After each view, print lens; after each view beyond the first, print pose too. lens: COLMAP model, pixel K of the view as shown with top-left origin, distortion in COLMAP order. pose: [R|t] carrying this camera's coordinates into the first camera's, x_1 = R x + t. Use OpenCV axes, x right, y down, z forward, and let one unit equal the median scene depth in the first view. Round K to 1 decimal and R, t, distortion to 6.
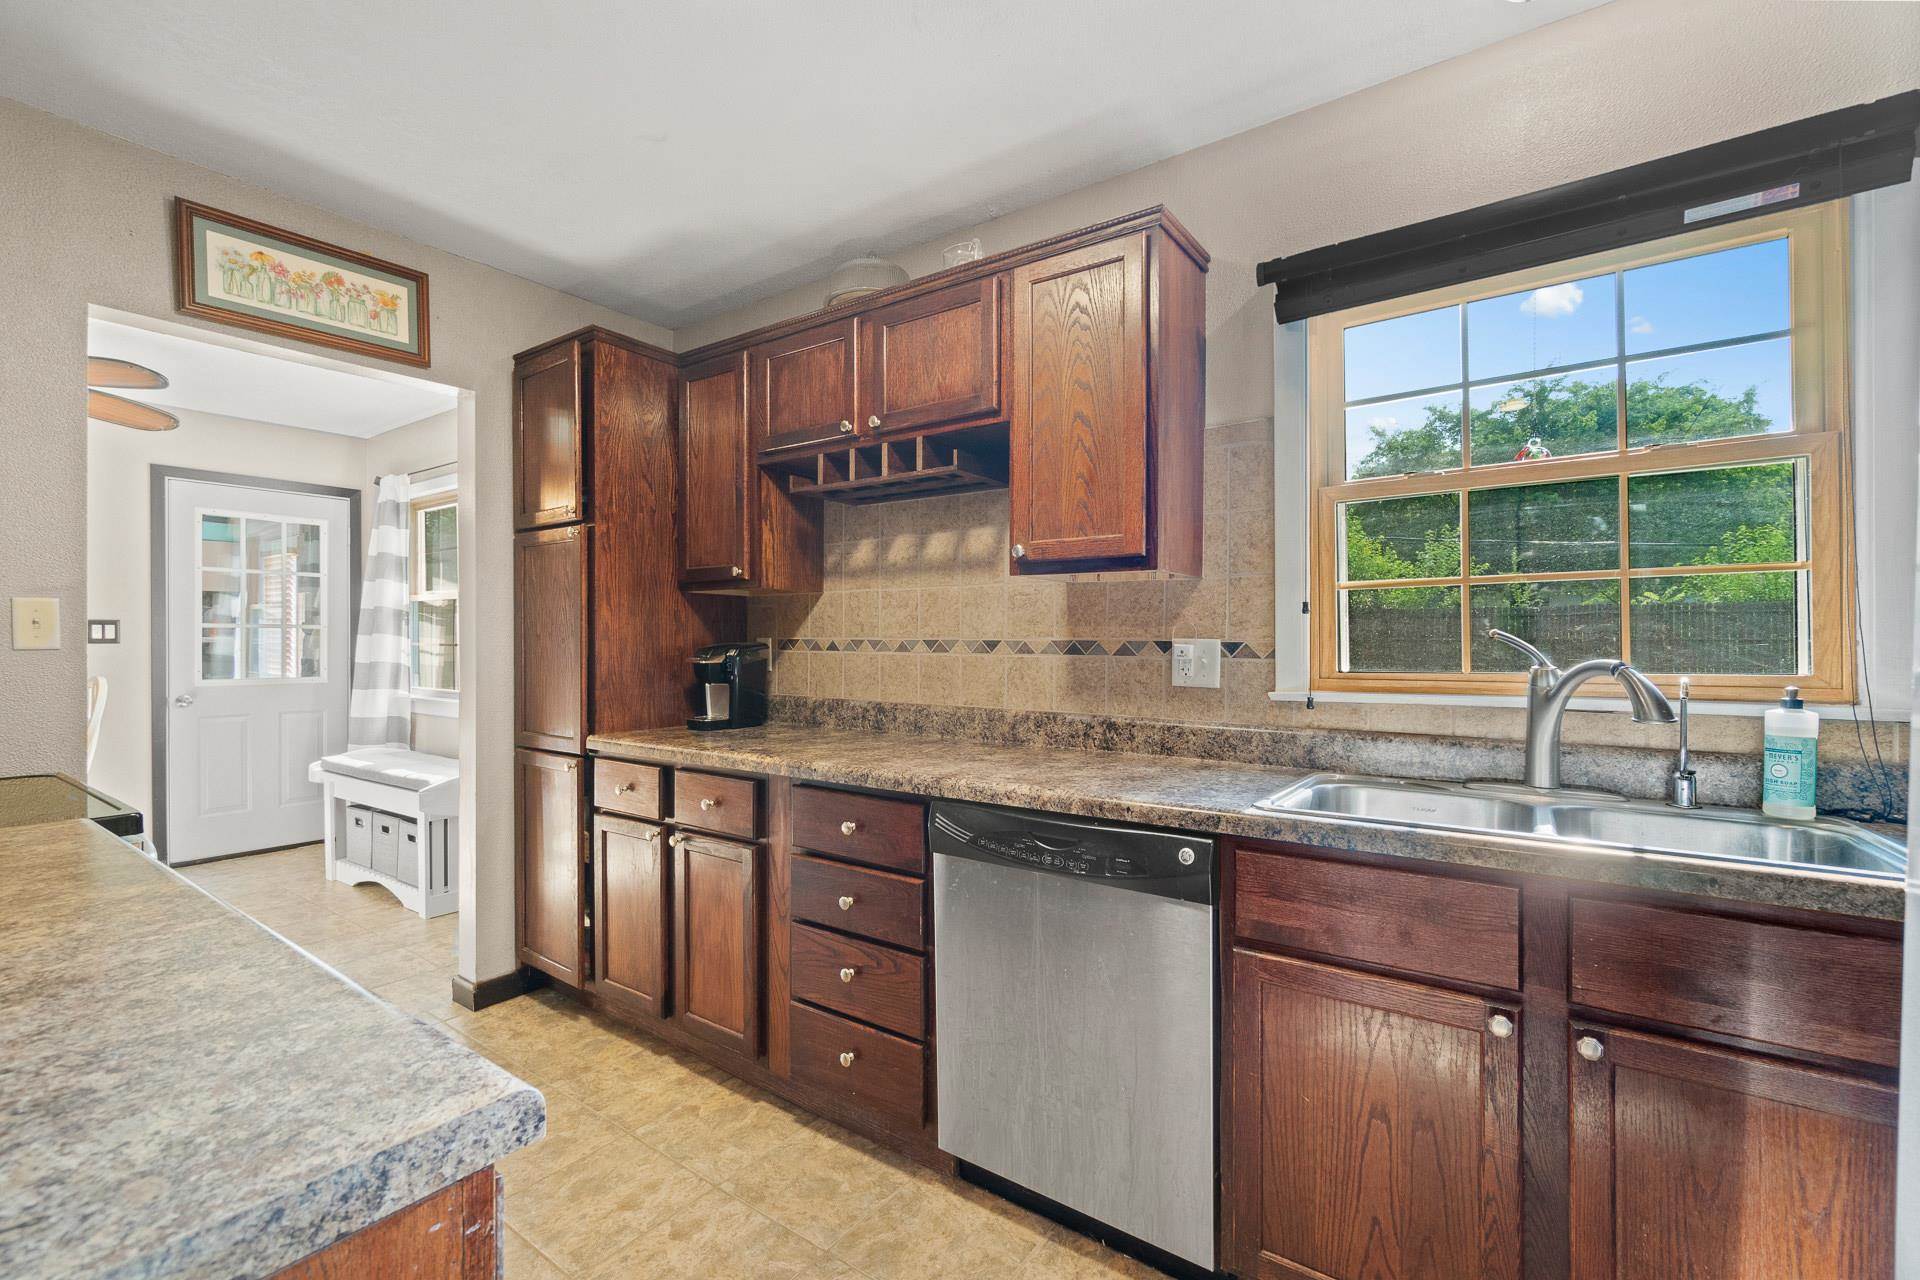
lens RADIAL K [[823.2, 0, 978.0], [0, 823.2, 638.7], [0, 0, 1]] dist [-0.011606, 0.000852]
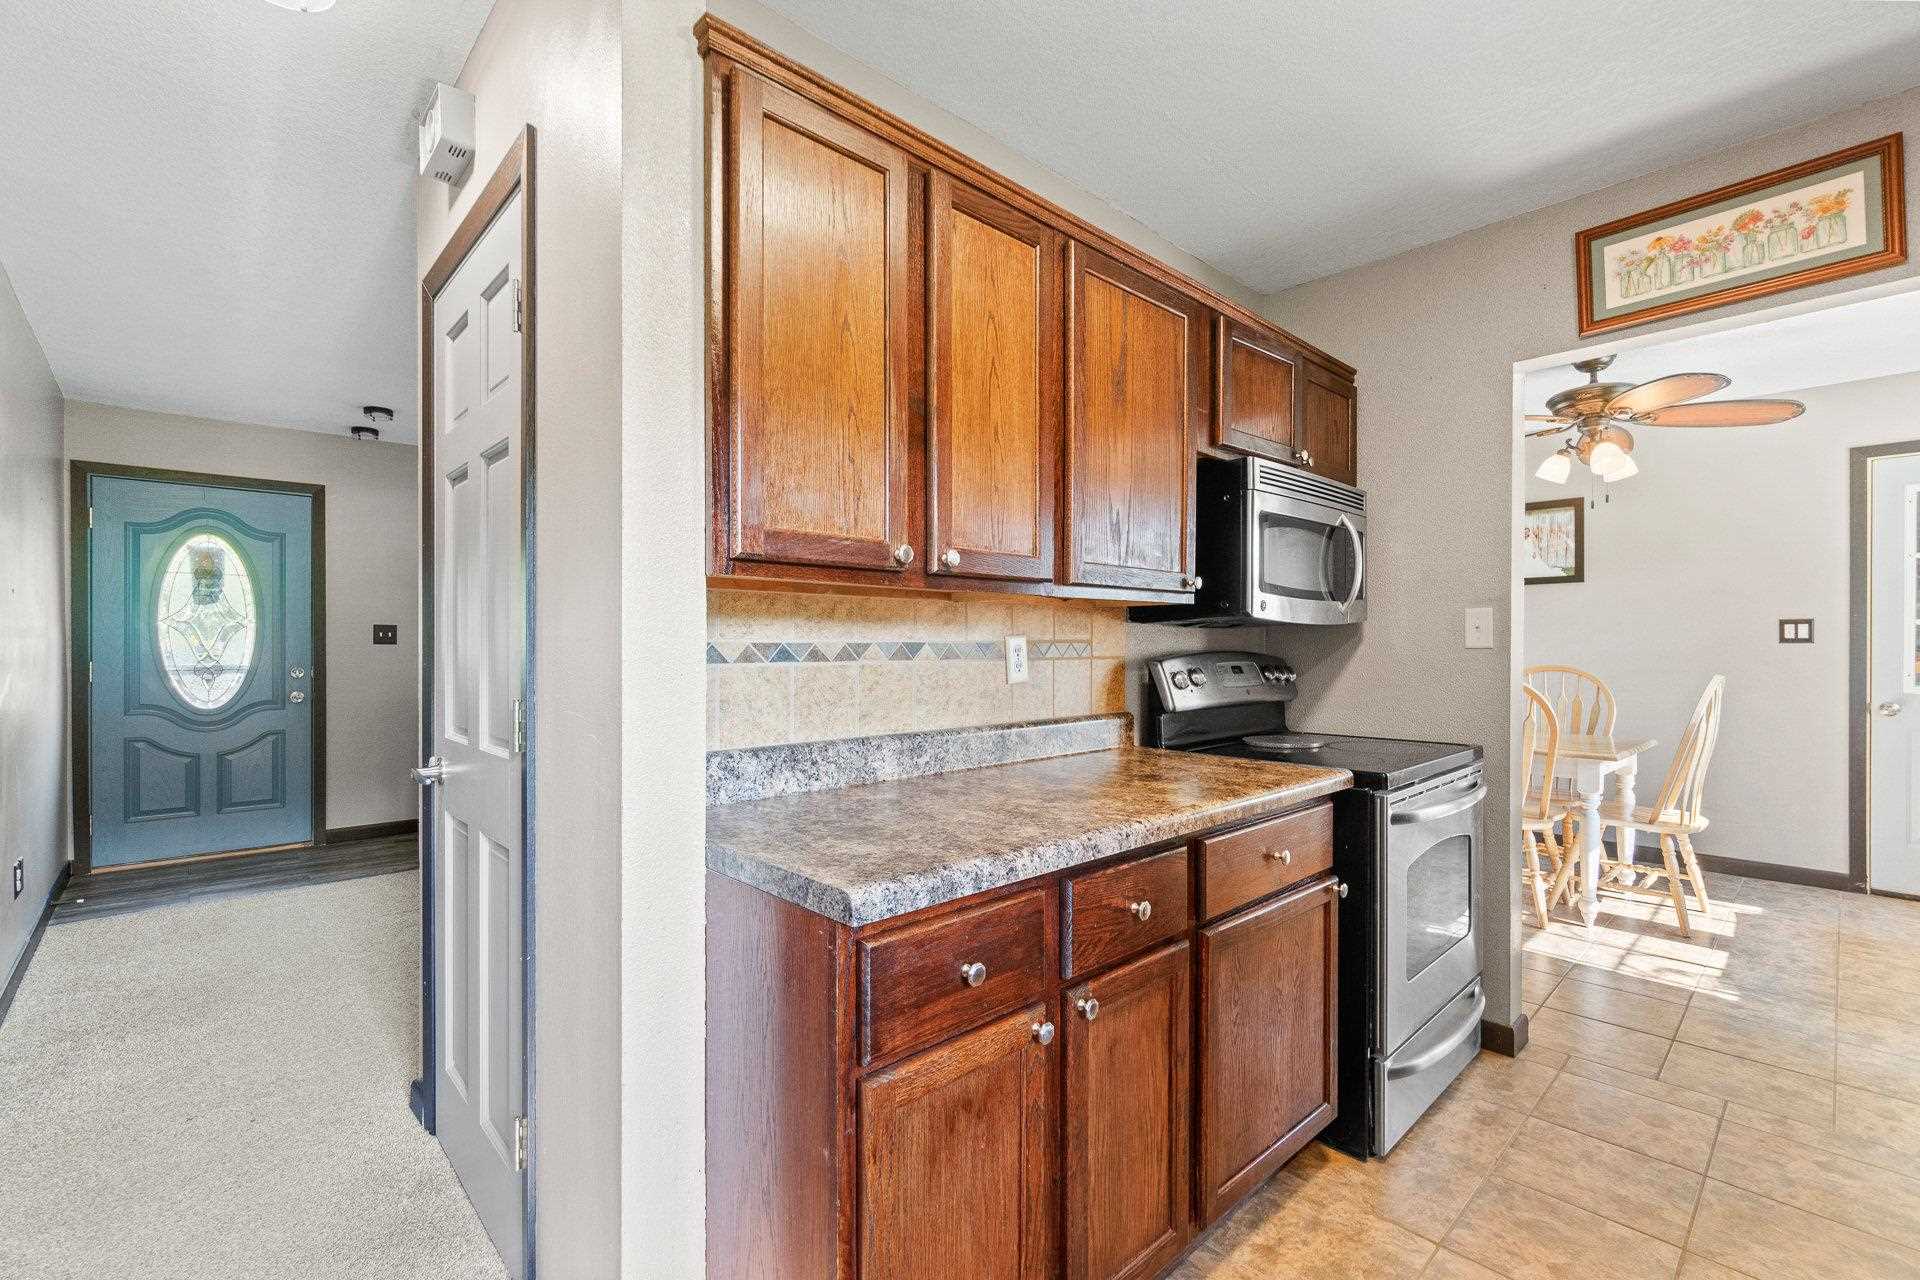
lens RADIAL K [[823.2, 0, 906.7], [0, 823.2, 646.0], [0, 0, 1]] dist [-0.011606, 0.000852]
pose [[-0.262211, 0.010889, -0.964949, 0.274140], [0.000345, 0.999937, 0.011190, -0.003296], [0.965011, 0.002601, -0.262198, 0.381759]]
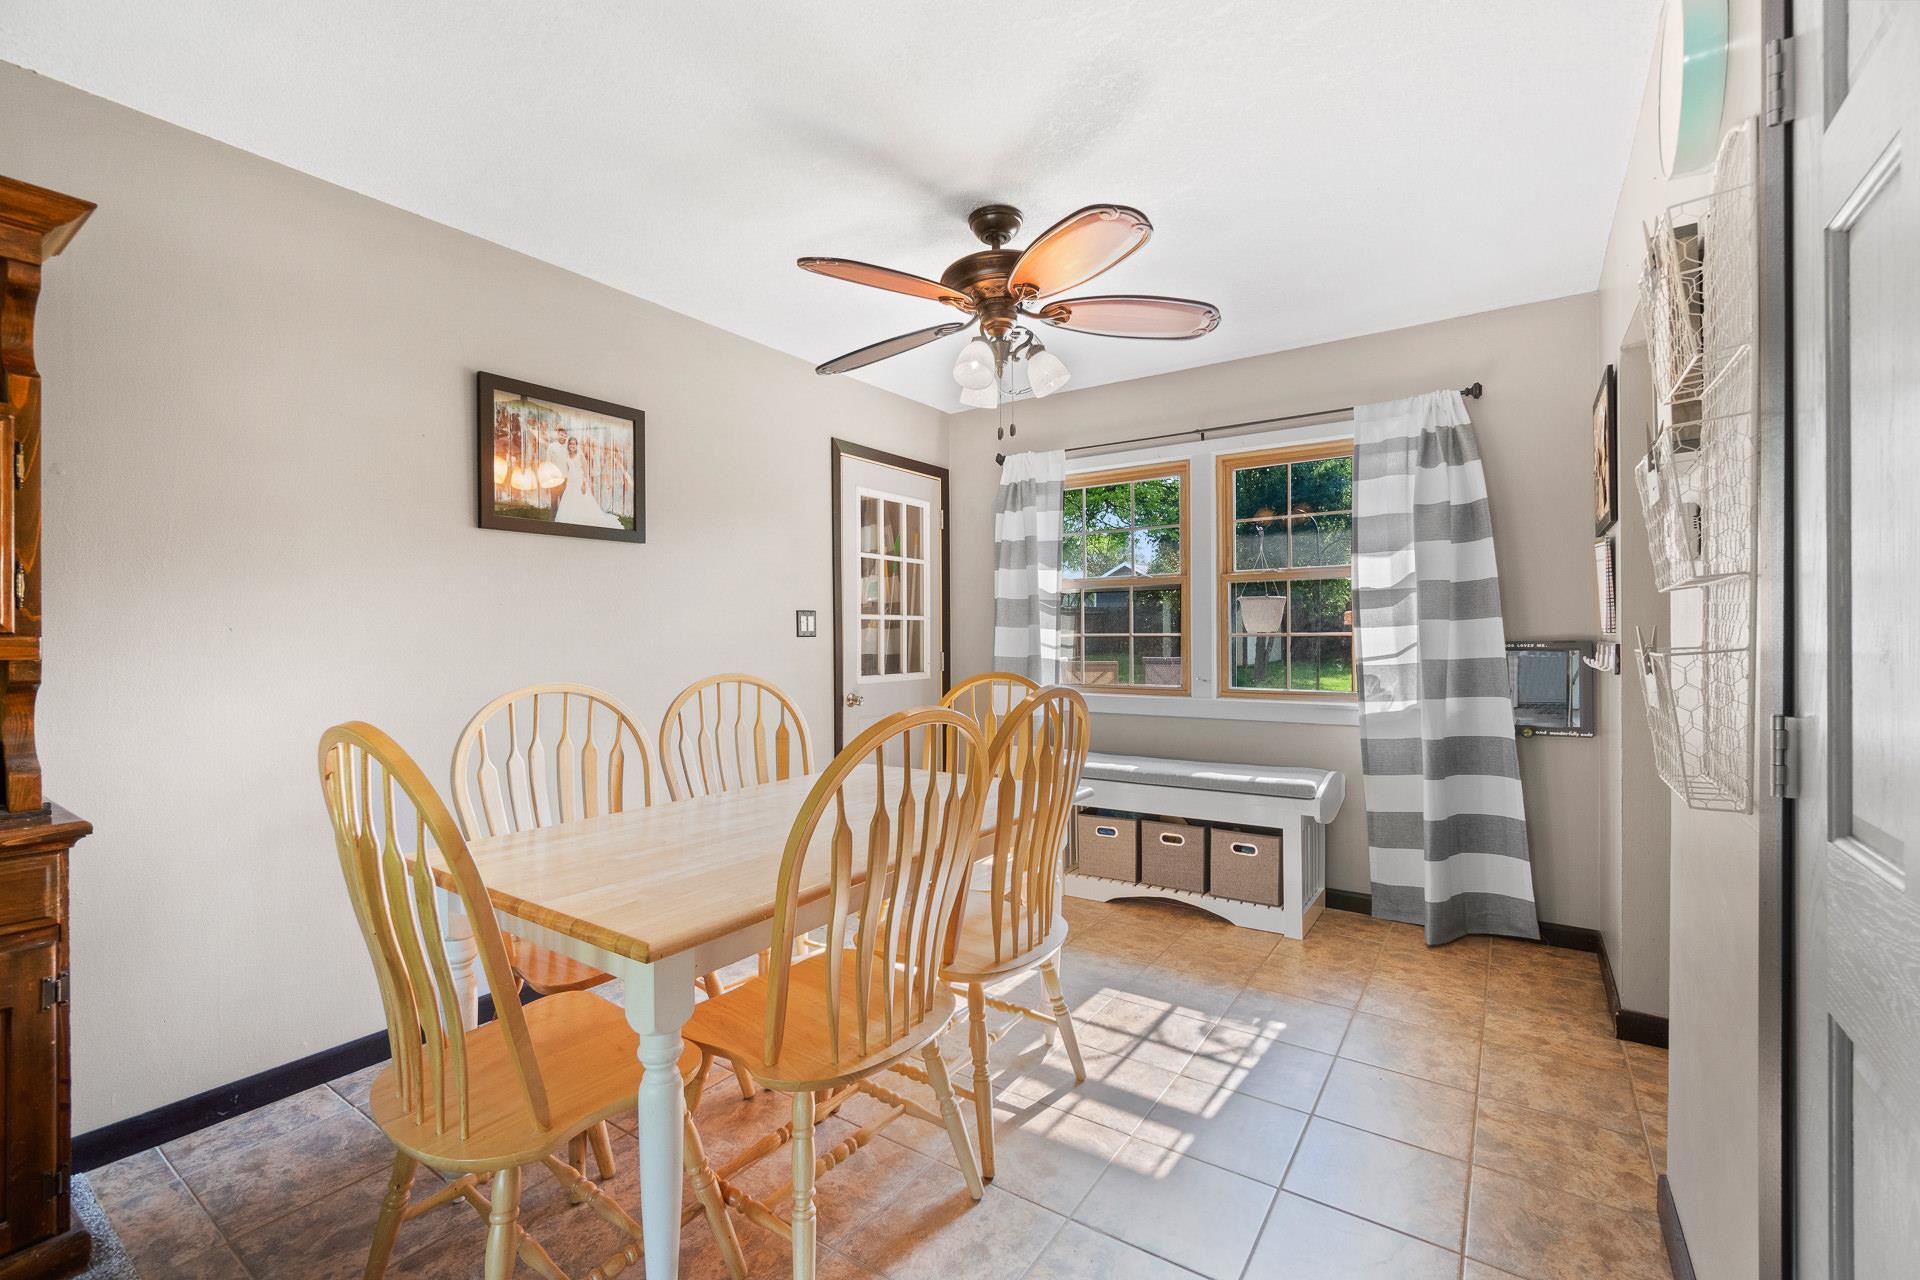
lens RADIAL K [[823.2, 0, 976.8], [0, 823.2, 646.4], [0, 0, 1]] dist [-0.011606, 0.000852]
pose [[0.999908, -0.002618, 0.013310, -1.576119], [0.002446, 0.999913, 0.012947, 0.009523], [-0.013342, -0.012913, 0.999828, 0.159436]]
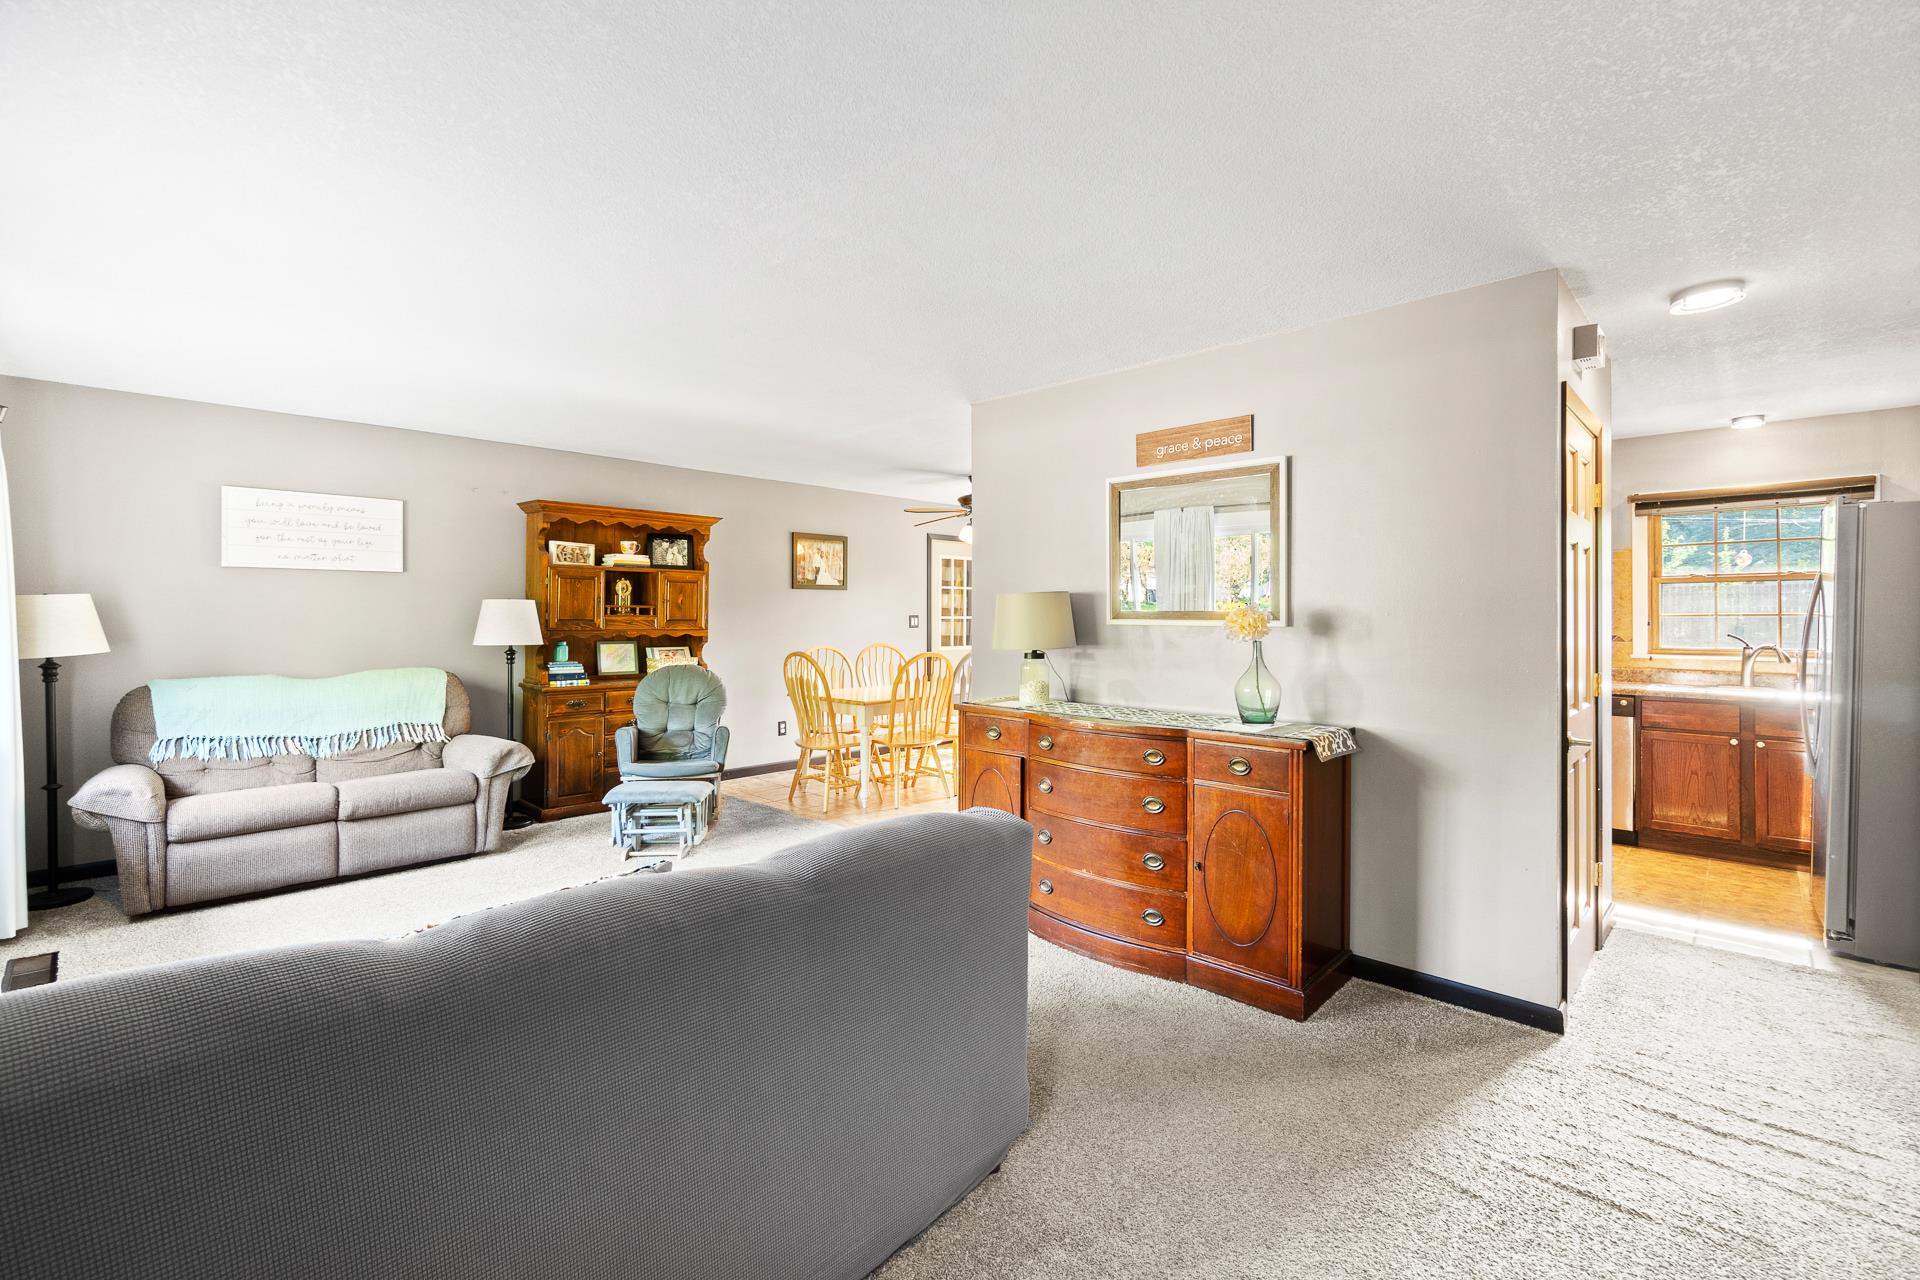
lens RADIAL K [[823.2, 0, 975.0], [0, 823.2, 613.5], [0, 0, 1]] dist [-0.011606, 0.000852]
pose [[0.987306, 0.004500, -0.158769, -1.087188], [-0.004507, 0.999990, 0.000314, -0.049485], [0.158769, 0.000406, 0.987316, -1.598649]]
